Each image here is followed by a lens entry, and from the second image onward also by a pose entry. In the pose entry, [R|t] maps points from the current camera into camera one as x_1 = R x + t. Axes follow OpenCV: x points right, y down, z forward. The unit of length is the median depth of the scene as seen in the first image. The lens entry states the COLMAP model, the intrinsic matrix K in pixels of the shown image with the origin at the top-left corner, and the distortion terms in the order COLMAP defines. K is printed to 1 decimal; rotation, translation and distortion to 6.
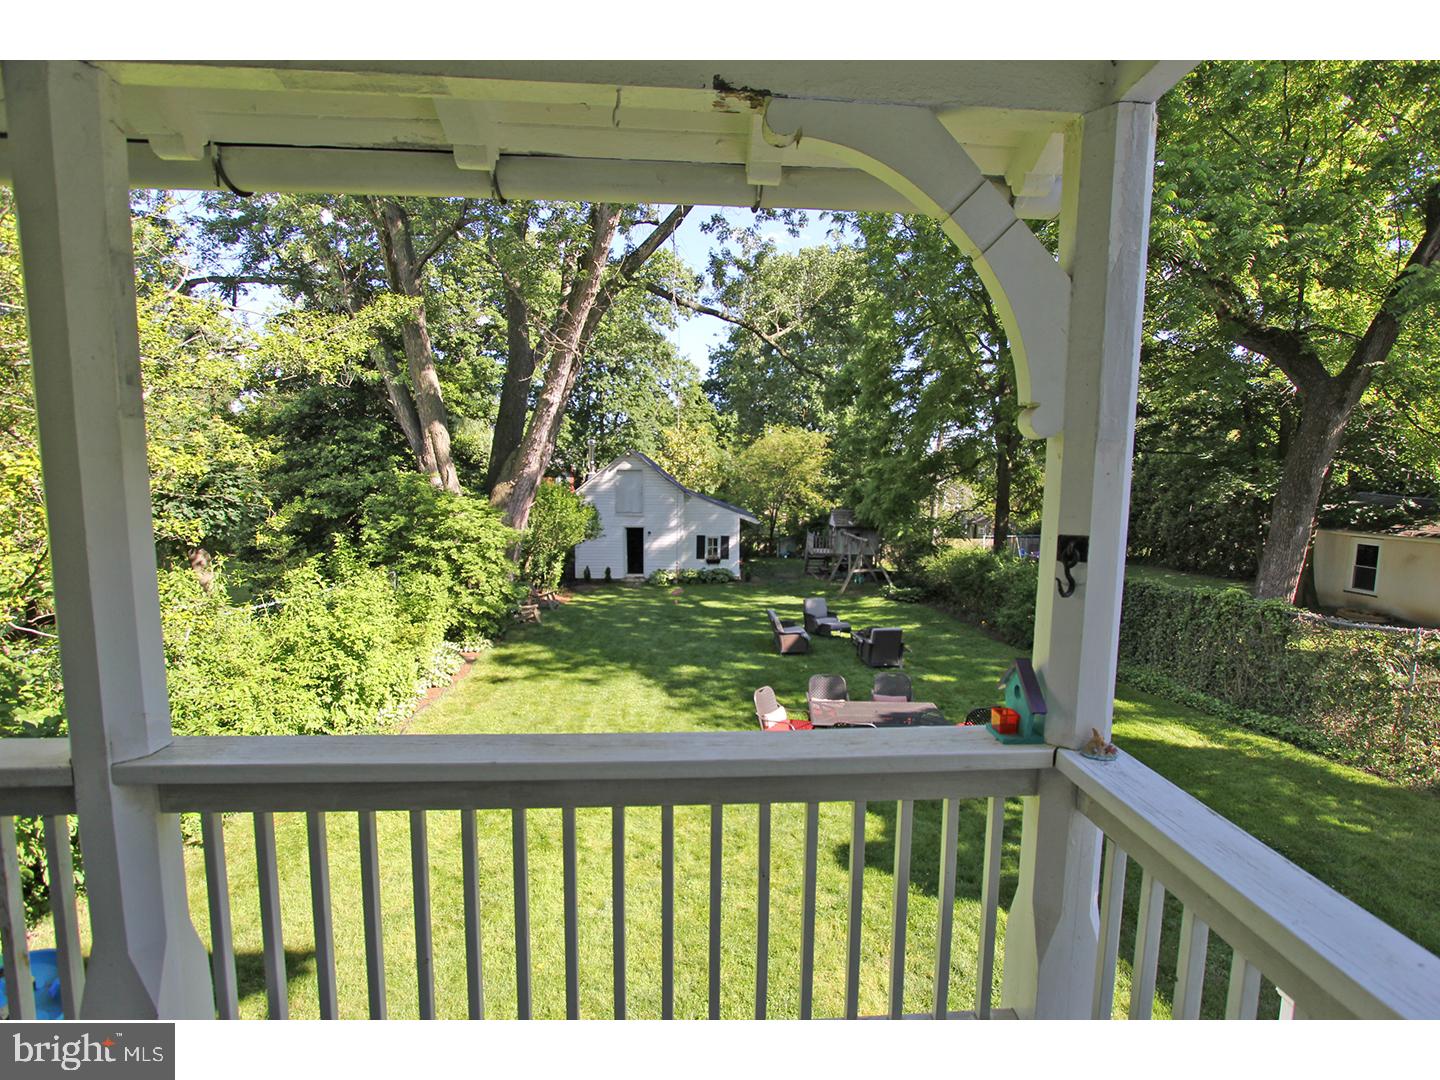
lens RADIAL K [[666.8, 0, 736.6], [0, 666.8, 540.0], [0, 0, 1]] dist [-0.009619, 0.000511]
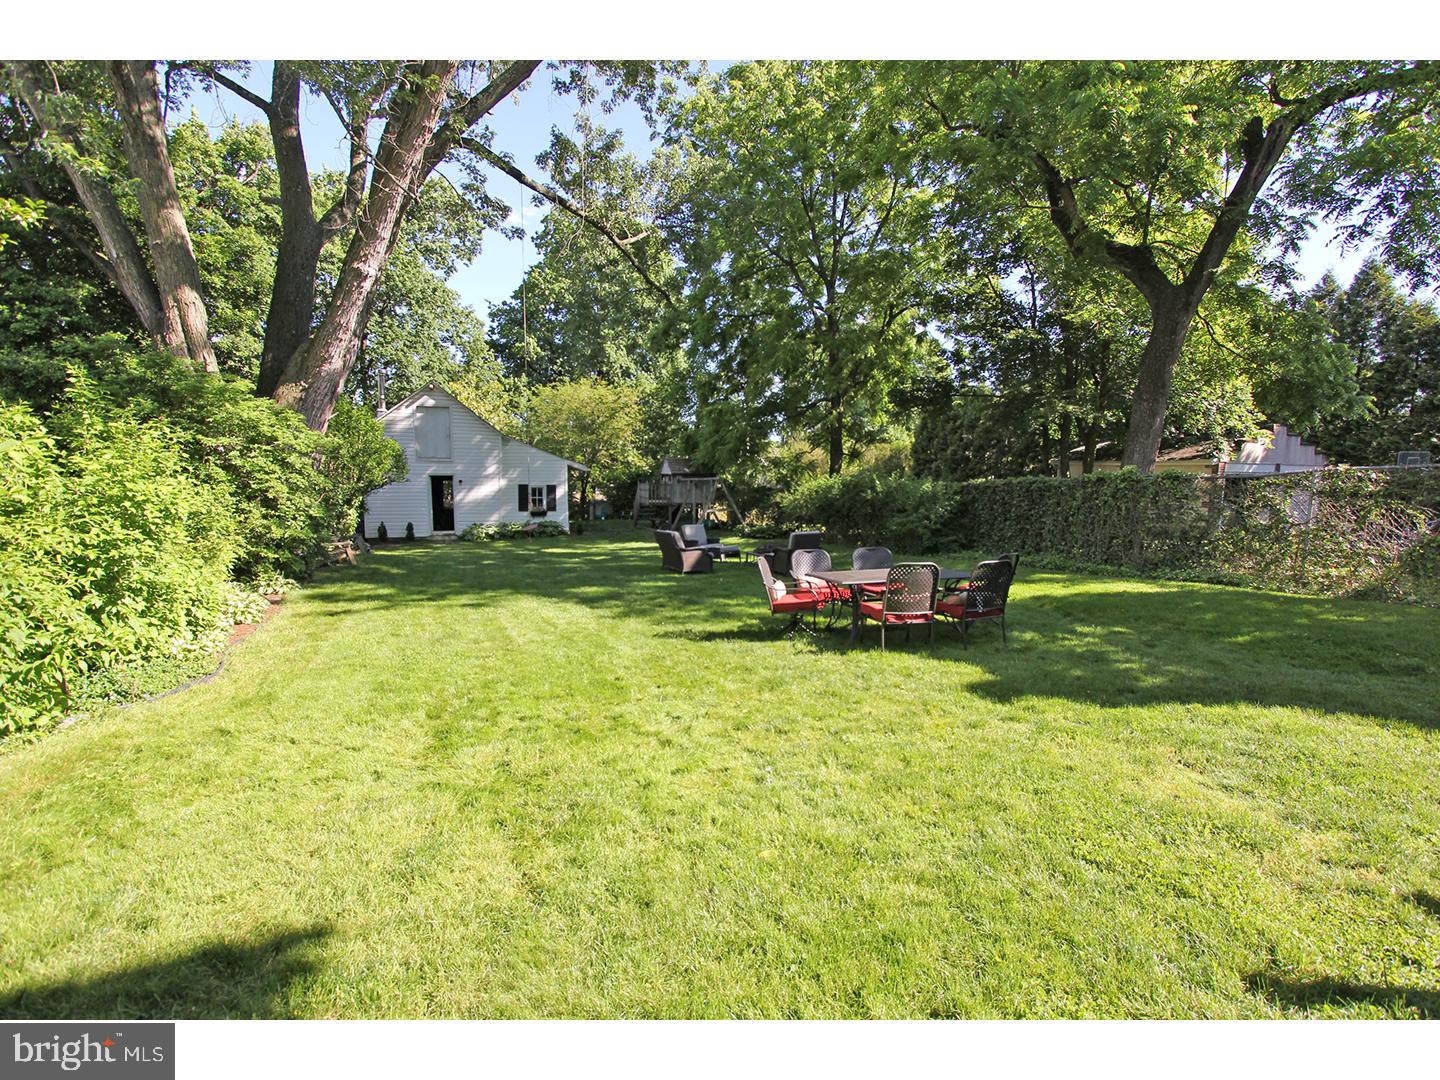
lens RADIAL K [[666.8, 0, 736.6], [0, 666.8, 540.0], [0, 0, 1]] dist [-0.009619, 0.000511]
pose [[0.941273, -0.037903, 0.335513, -0.123796], [0.034582, 0.999276, 0.015870, 0.089040], [-0.335871, -0.003335, 0.941902, 0.114353]]
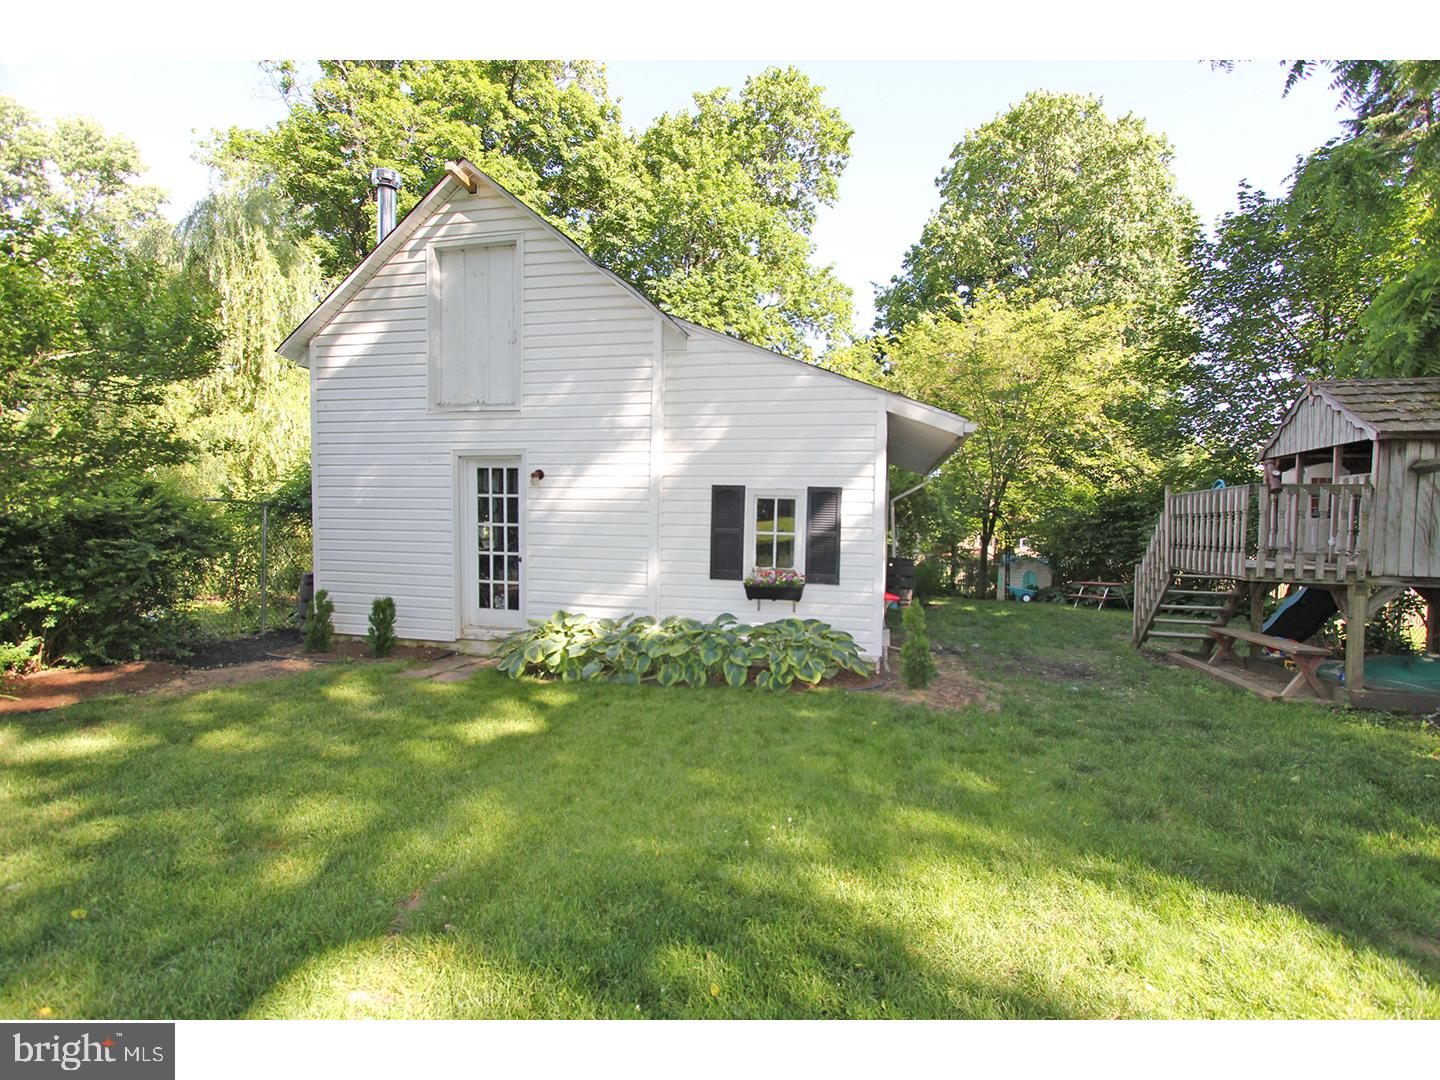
lens RADIAL K [[666.8, 0, 736.6], [0, 666.8, 540.0], [0, 0, 1]] dist [-0.009619, 0.000511]
pose [[0.962414, 0.015631, -0.271138, 0.028272], [-0.036344, 0.996775, -0.071540, 0.045232], [0.269145, 0.078705, 0.959878, 1.084335]]
